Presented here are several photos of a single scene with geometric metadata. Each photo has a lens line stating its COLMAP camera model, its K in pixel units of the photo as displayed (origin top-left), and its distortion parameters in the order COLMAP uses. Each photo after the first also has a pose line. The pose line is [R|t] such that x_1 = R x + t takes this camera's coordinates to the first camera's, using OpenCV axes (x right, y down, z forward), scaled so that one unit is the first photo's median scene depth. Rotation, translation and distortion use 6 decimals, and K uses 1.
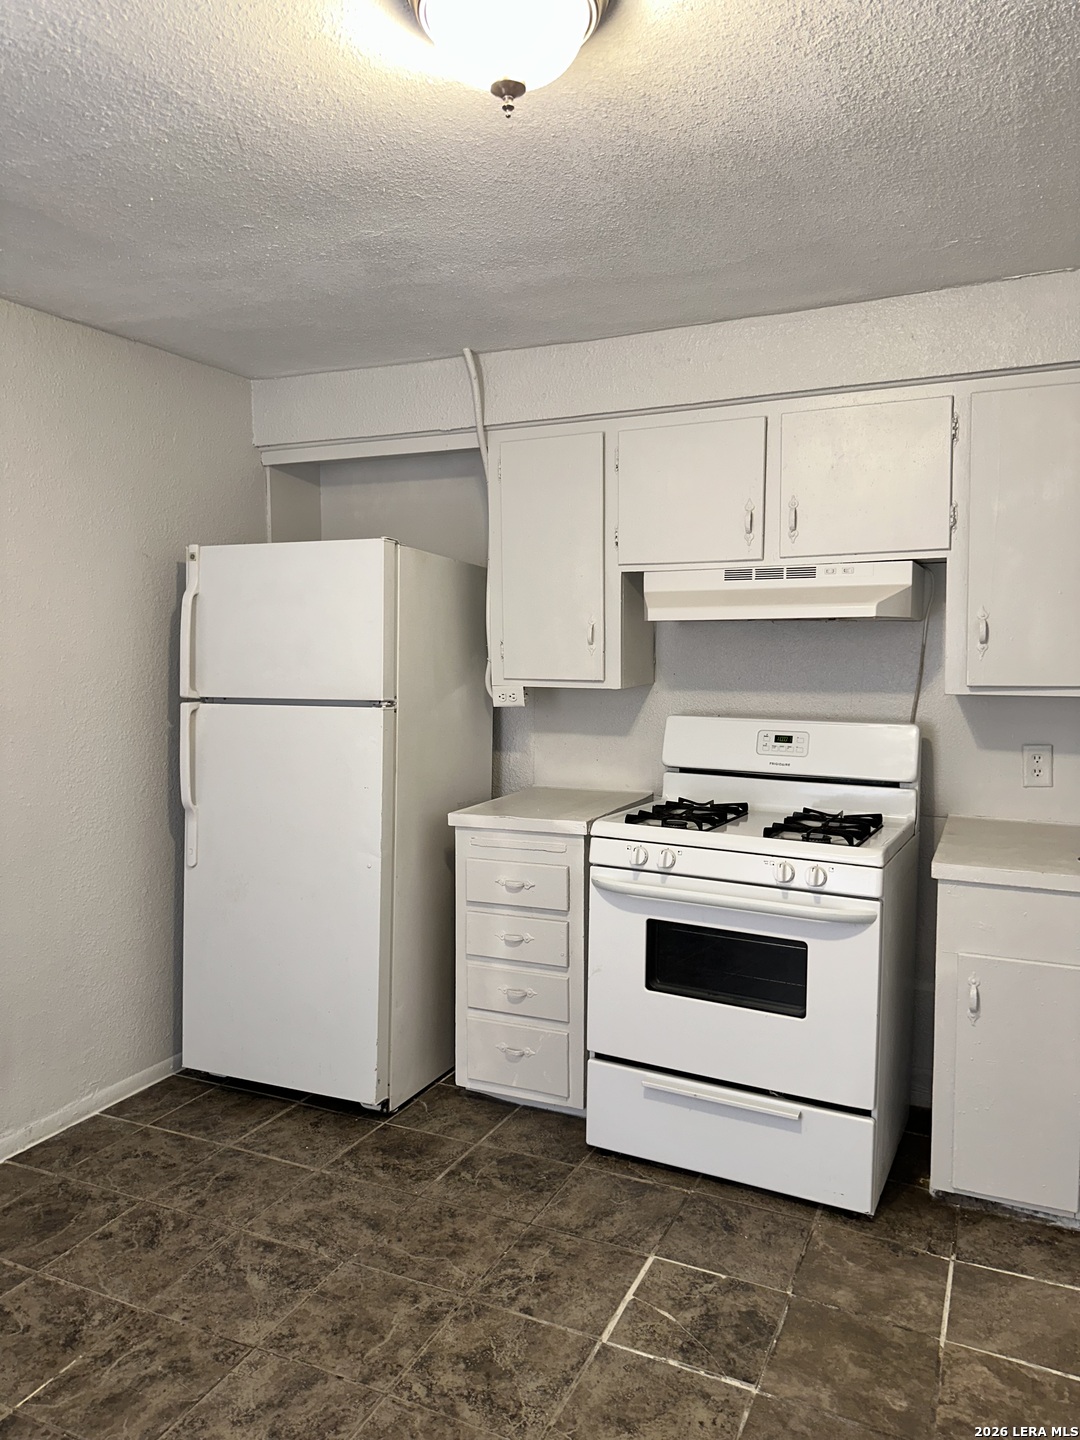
lens RADIAL K [[1022.5, 0, 543.7], [0, 1022.5, 670.0], [0, 0, 1]] dist [0.004073, -0.018964]
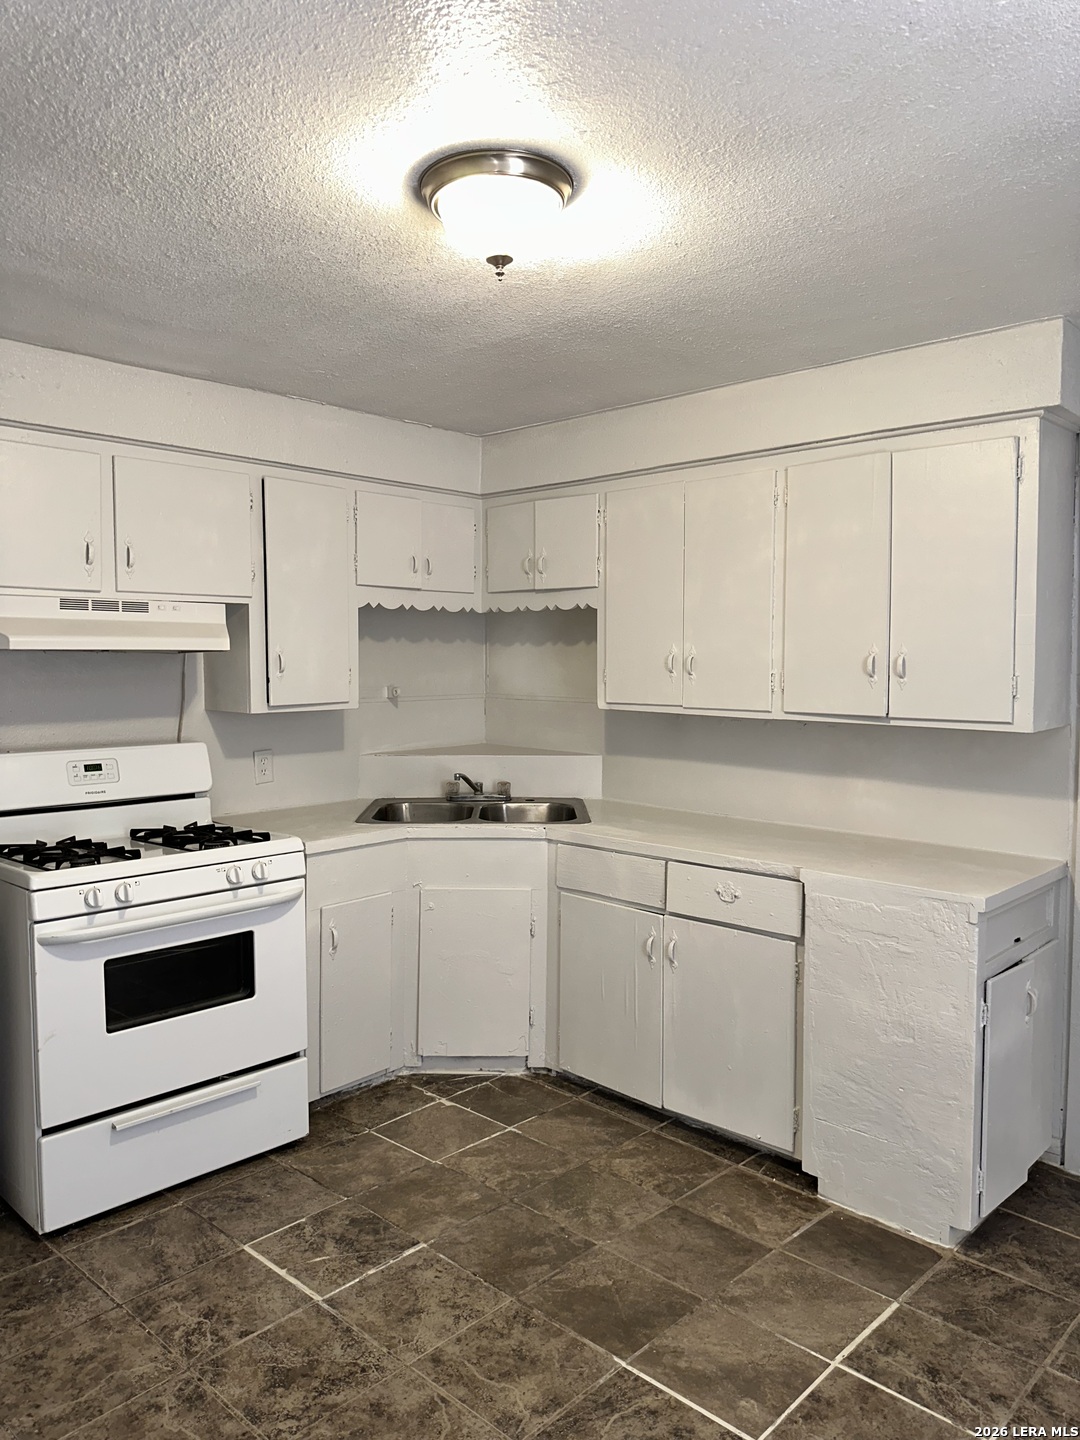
lens RADIAL K [[1022.5, 0, 543.7], [0, 1022.5, 670.0], [0, 0, 1]] dist [0.004073, -0.018964]
pose [[0.300307, -0.009785, 0.953792, -0.805345], [0.029619, 0.999561, 0.000929, -0.023003], [-0.953383, 0.027972, 0.300465, 0.355848]]
